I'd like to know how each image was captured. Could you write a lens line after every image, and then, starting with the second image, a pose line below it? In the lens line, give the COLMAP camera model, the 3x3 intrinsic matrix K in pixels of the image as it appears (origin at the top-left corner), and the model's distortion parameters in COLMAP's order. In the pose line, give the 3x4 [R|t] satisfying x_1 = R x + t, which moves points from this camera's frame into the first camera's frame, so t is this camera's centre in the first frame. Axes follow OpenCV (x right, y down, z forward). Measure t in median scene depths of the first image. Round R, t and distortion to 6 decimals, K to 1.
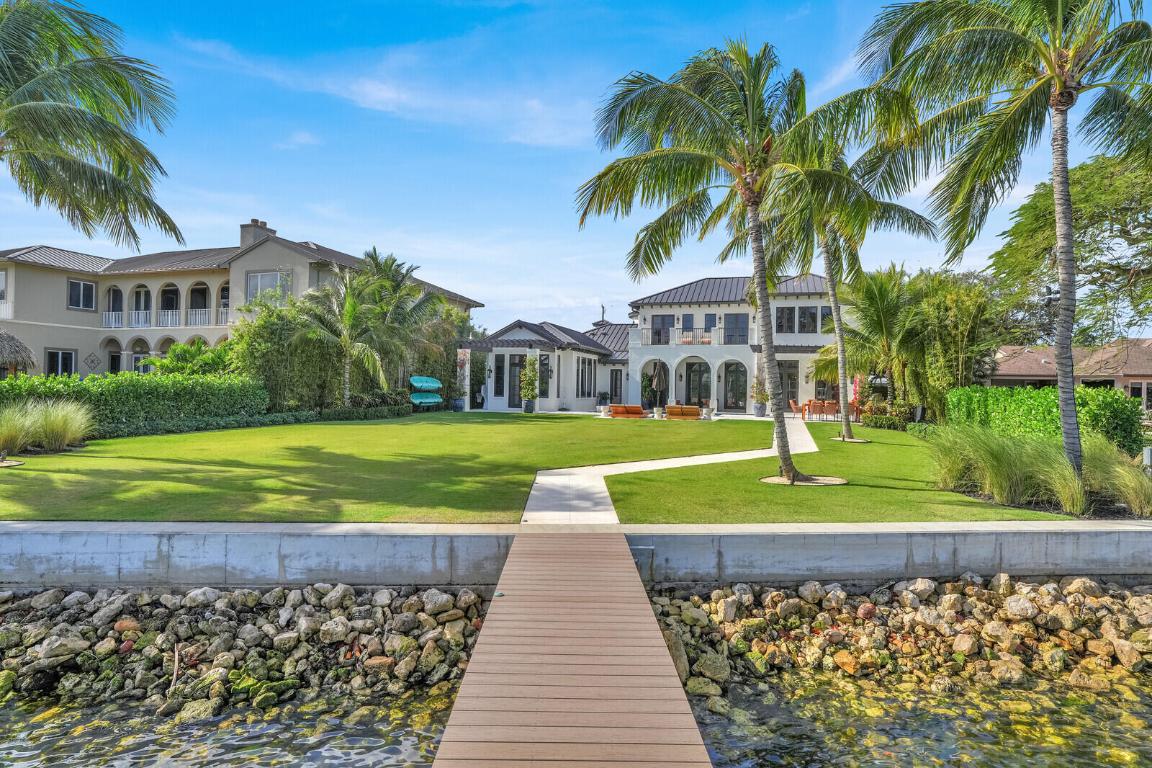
lens RADIAL K [[656.5, 0, 576.0], [0, 656.5, 384.0], [0, 0, 1]] dist [-0.035894, 0.000470]
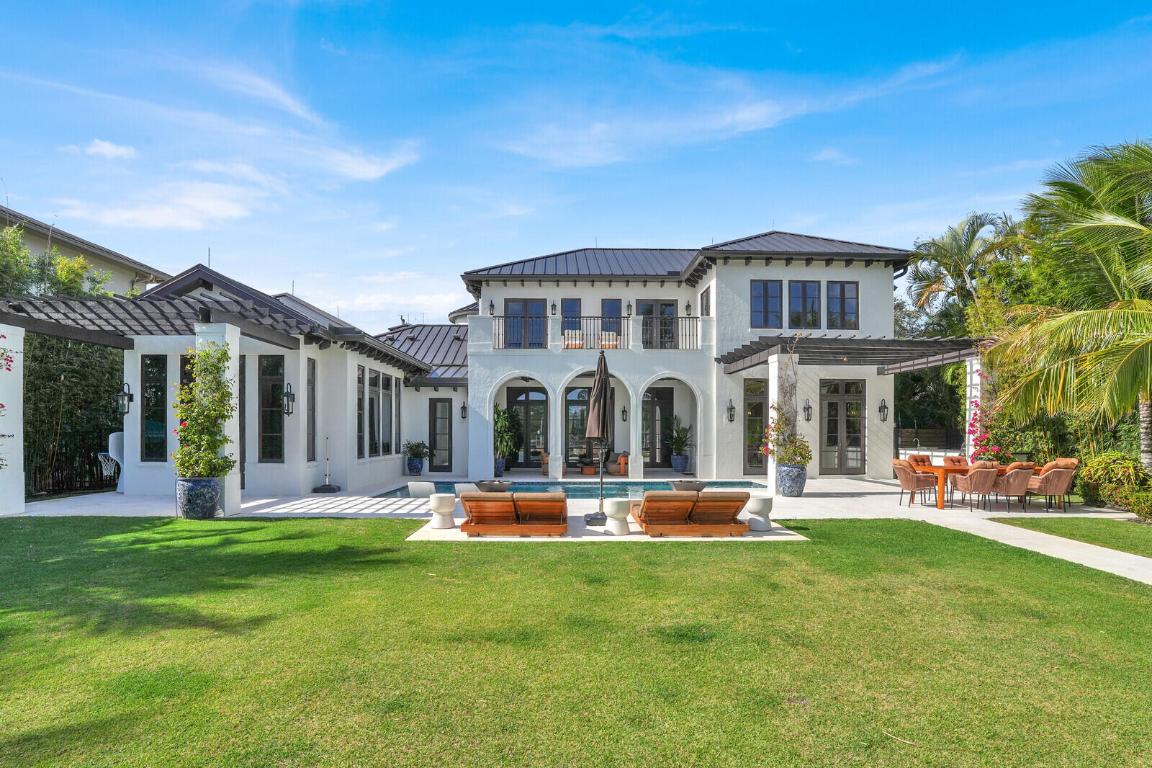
lens RADIAL K [[623.4, 0, 572.6], [0, 623.4, 430.2], [0, 0, 1]] dist [-0.023788, 0.000861]
pose [[0.948712, -0.013441, 0.315856, 0.005607], [0.011861, 0.999906, 0.006925, 0.000667], [-0.315919, -0.002824, 0.948782, 0.564429]]
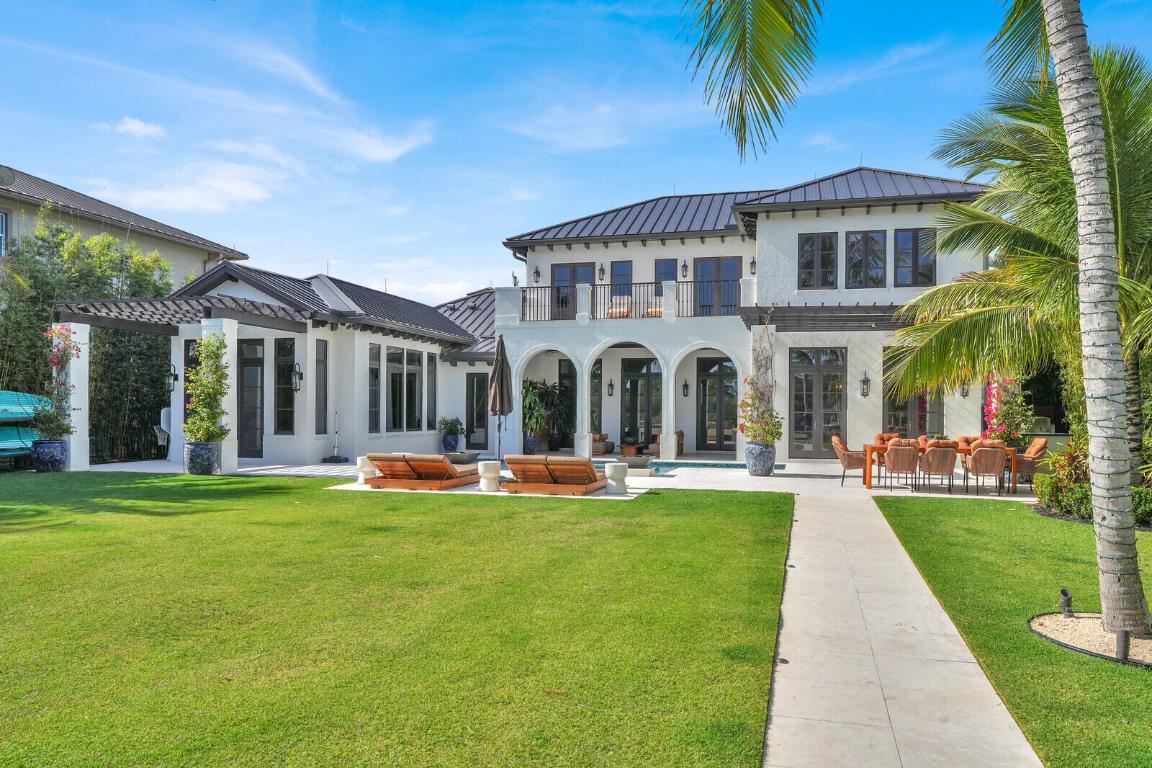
lens RADIAL K [[849.9, 0, 574.6], [0, 849.9, 419.6], [0, 0, 1]] dist [-0.002649, -0.002661]
pose [[0.999243, -0.011534, 0.037157, 0.123303], [0.010941, 0.999810, 0.016140, 0.003515], [-0.037336, -0.015721, 0.999179, 0.398988]]
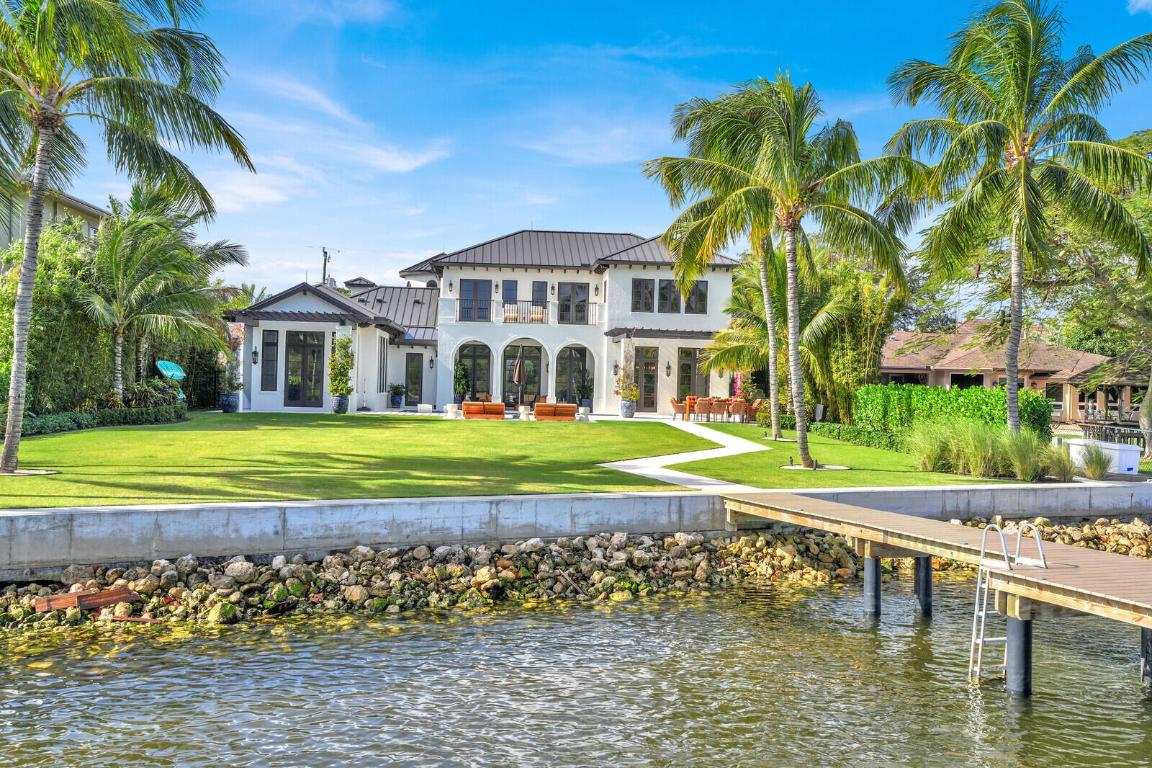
lens RADIAL K [[1105.9, 0, 576.0], [0, 1105.9, 384.0], [0, 0, 1]] dist [0.057254, 0.006818]
pose [[0.928636, 0.006243, 0.370940, -0.250853], [-0.011563, 0.999860, 0.012120, -0.006145], [-0.370812, -0.015544, 0.928578, -0.215161]]
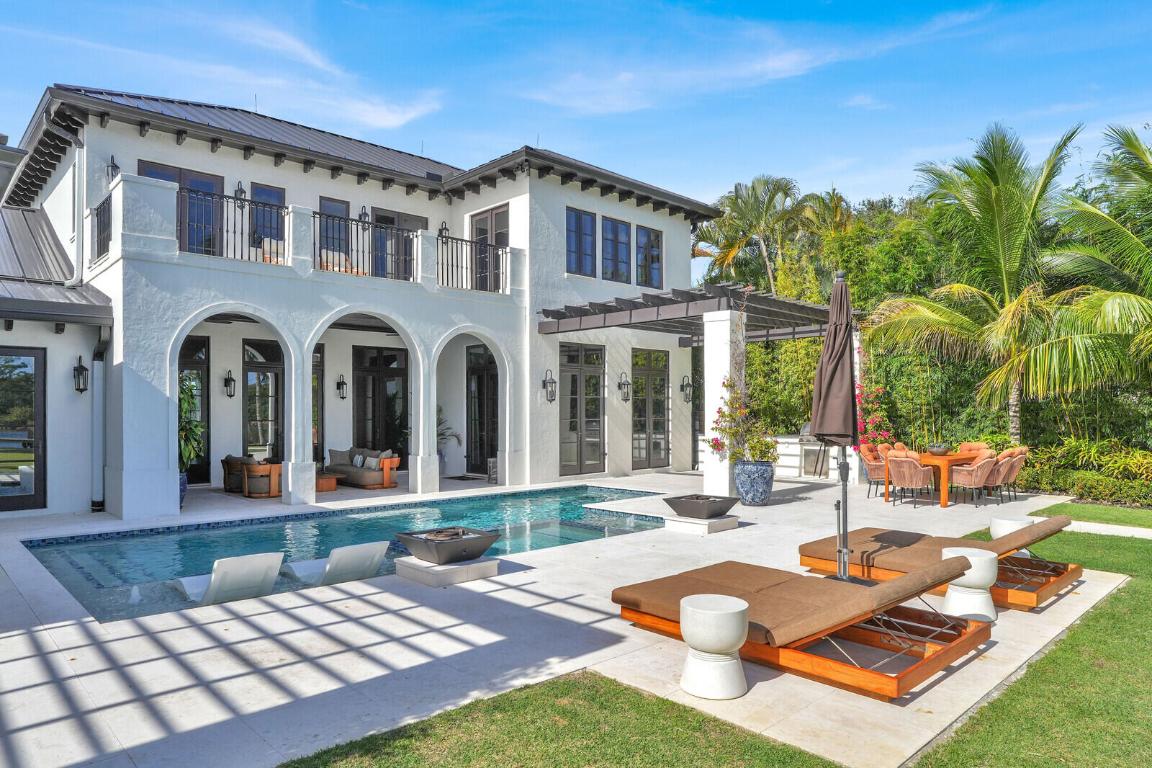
lens RADIAL K [[731.2, 0, 572.4], [0, 731.2, 403.6], [0, 0, 1]] dist [-0.001229, 0.000891]
pose [[0.501574, -0.008040, 0.865077, -0.069304], [0.006666, 0.999963, 0.005428, -0.002327], [-0.865089, 0.003044, 0.501609, 0.781942]]
